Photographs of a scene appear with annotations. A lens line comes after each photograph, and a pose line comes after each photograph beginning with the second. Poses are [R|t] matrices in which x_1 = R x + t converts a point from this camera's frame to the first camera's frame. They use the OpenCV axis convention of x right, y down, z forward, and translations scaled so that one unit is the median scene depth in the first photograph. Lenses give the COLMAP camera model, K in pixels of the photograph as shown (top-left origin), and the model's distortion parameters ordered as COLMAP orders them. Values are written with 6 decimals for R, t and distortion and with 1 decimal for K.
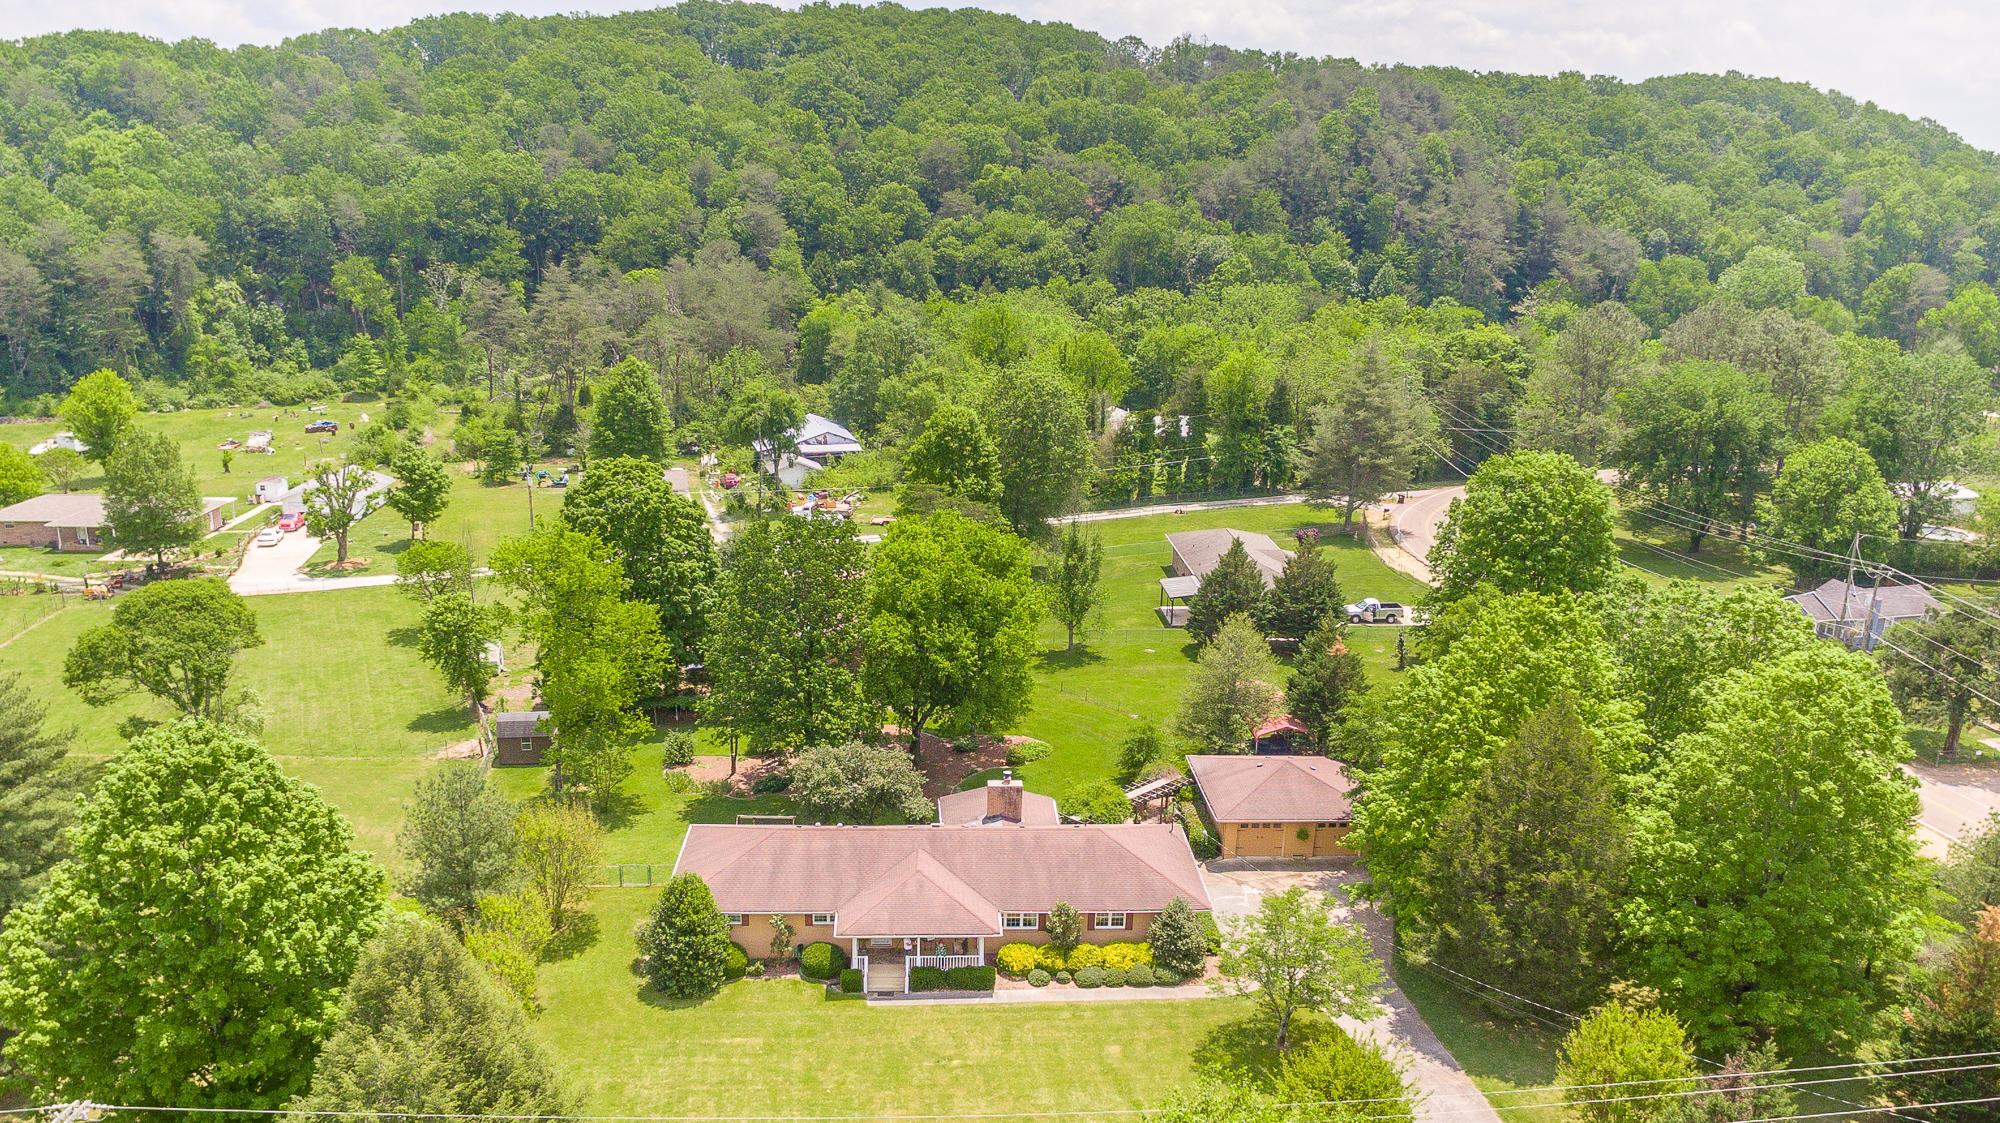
lens RADIAL K [[1513.8, 0, 1019.4], [0, 1513.8, 661.3], [0, 0, 1]] dist [-0.119616, 0.079460]
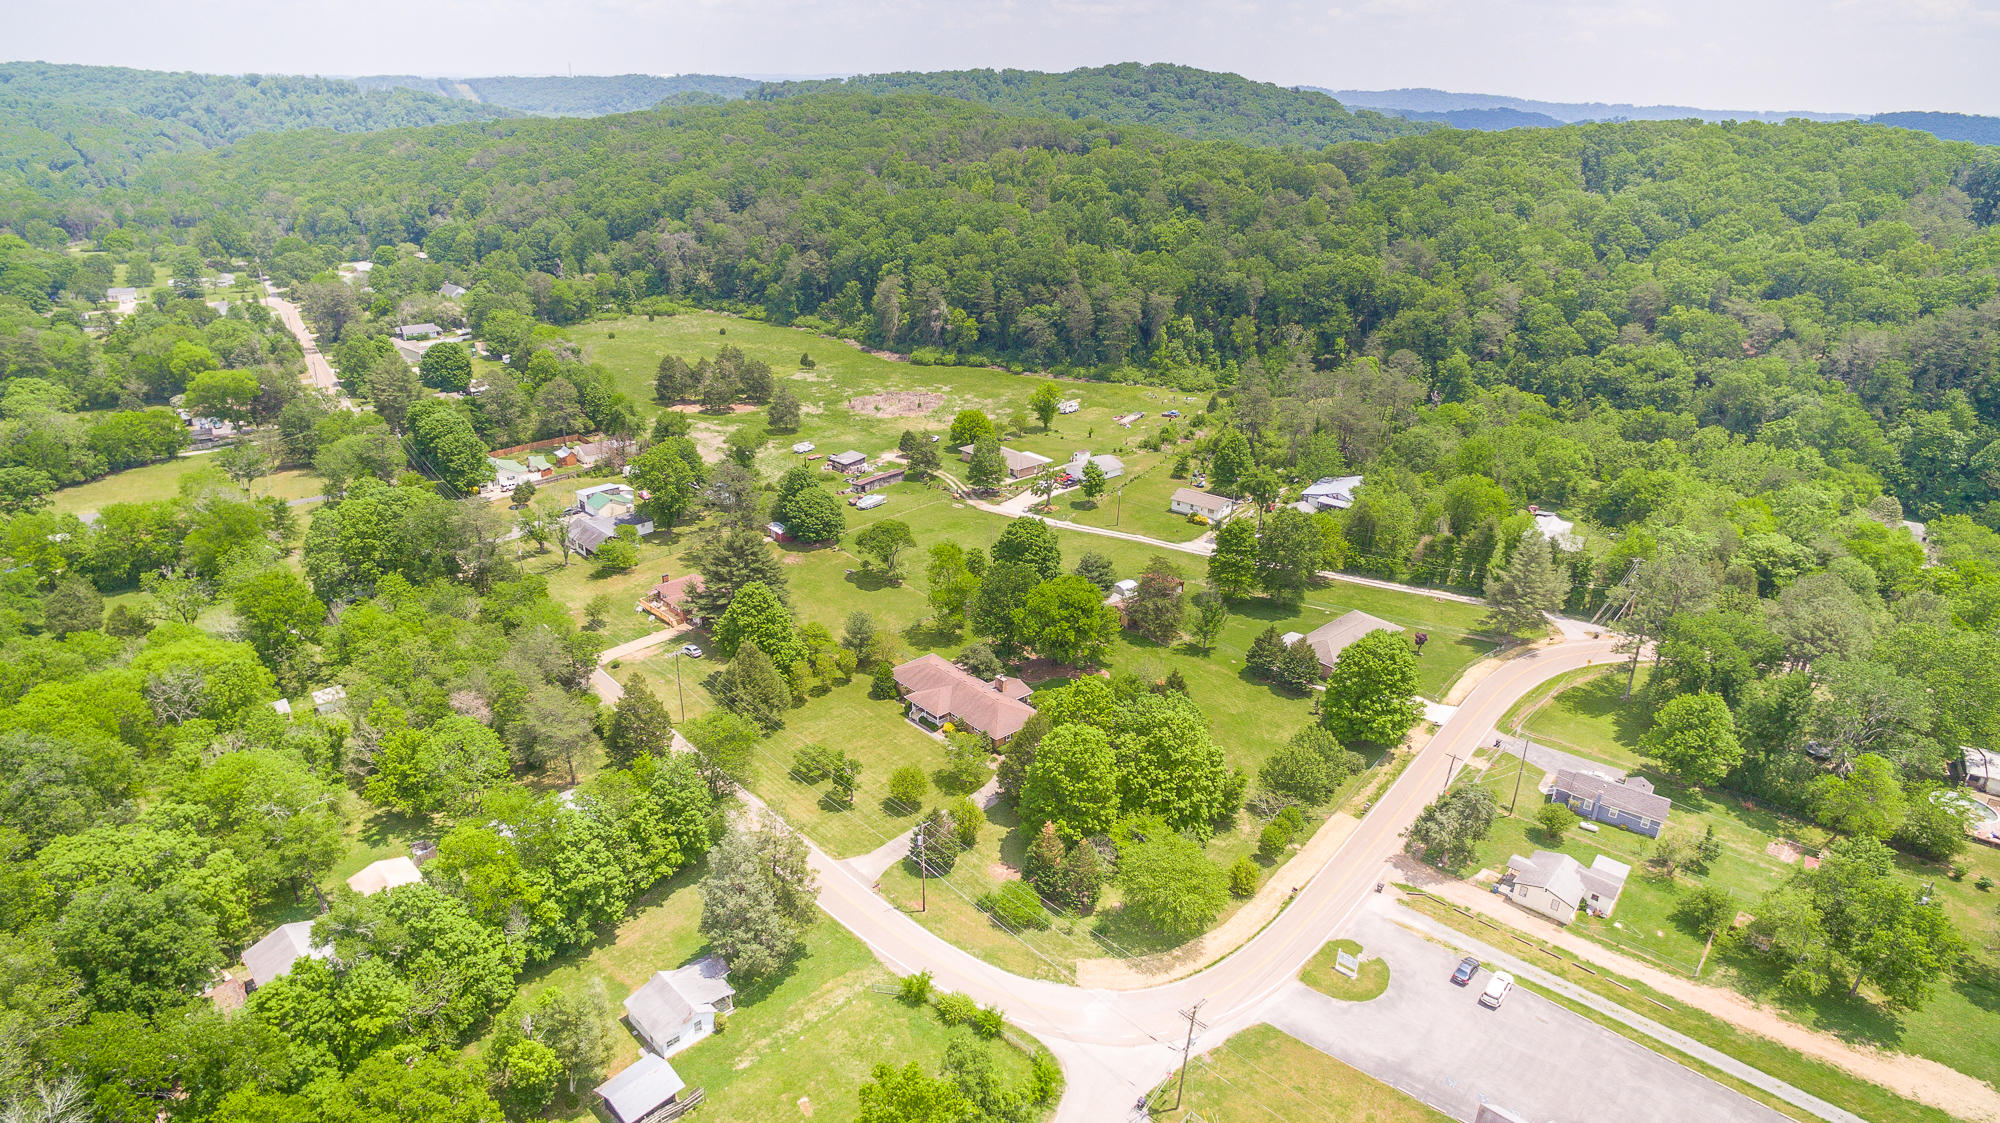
lens RADIAL K [[1162.5, 0, 985.7], [0, 1162.5, 564.9], [0, 0, 1]] dist [-0.122600, 0.086950]
pose [[0.624264, 0.294819, -0.723447, 0.479143], [-0.244455, 0.953270, 0.177536, -0.162158], [0.741981, 0.066021, 0.667162, -0.162878]]
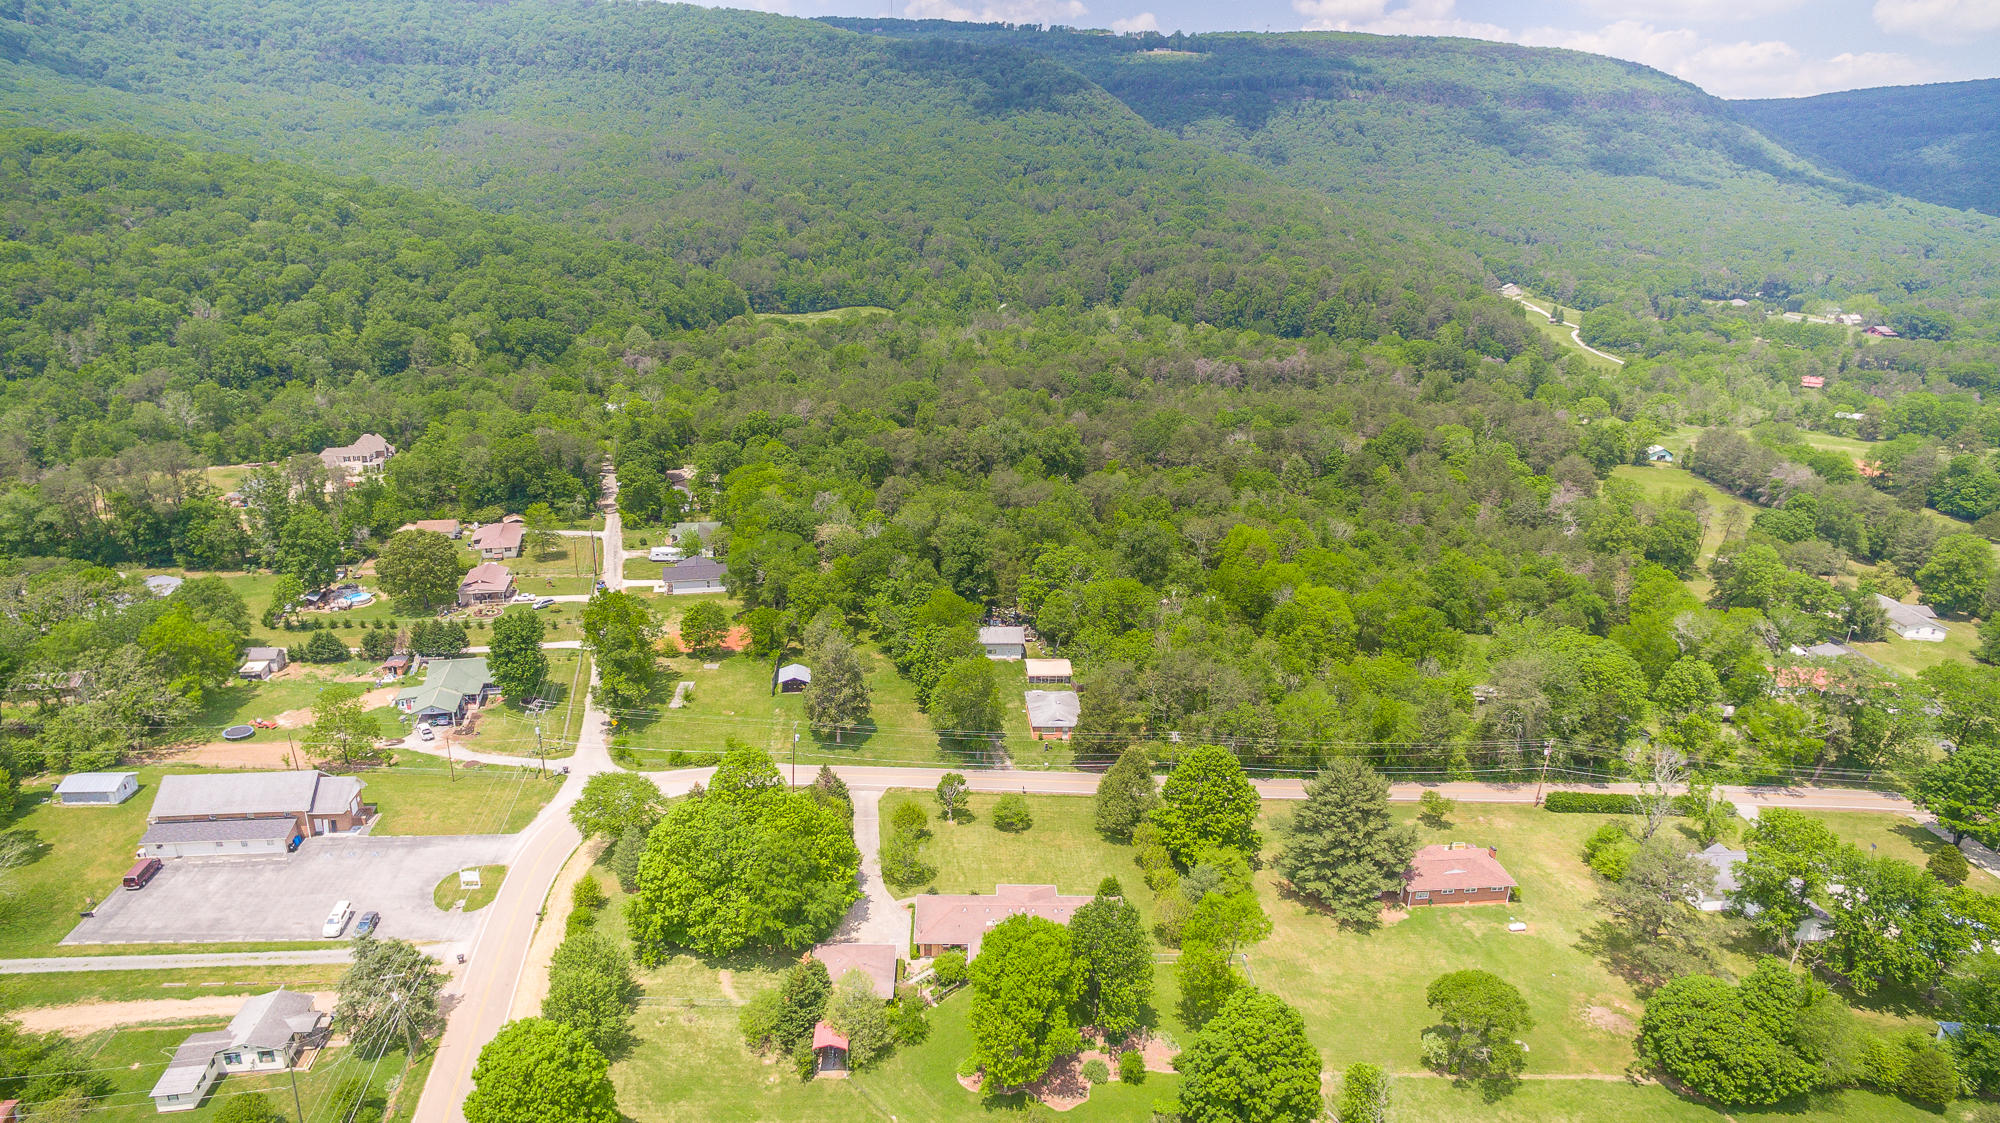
lens RADIAL K [[1162.5, 0, 985.7], [0, 1162.5, 564.9], [0, 0, 1]] dist [-0.122600, 0.086950]
pose [[-0.997913, -0.060142, 0.023521, -0.001893], [-0.034780, 0.807414, 0.588959, -0.436226], [-0.054412, 0.586912, -0.807821, 0.661145]]
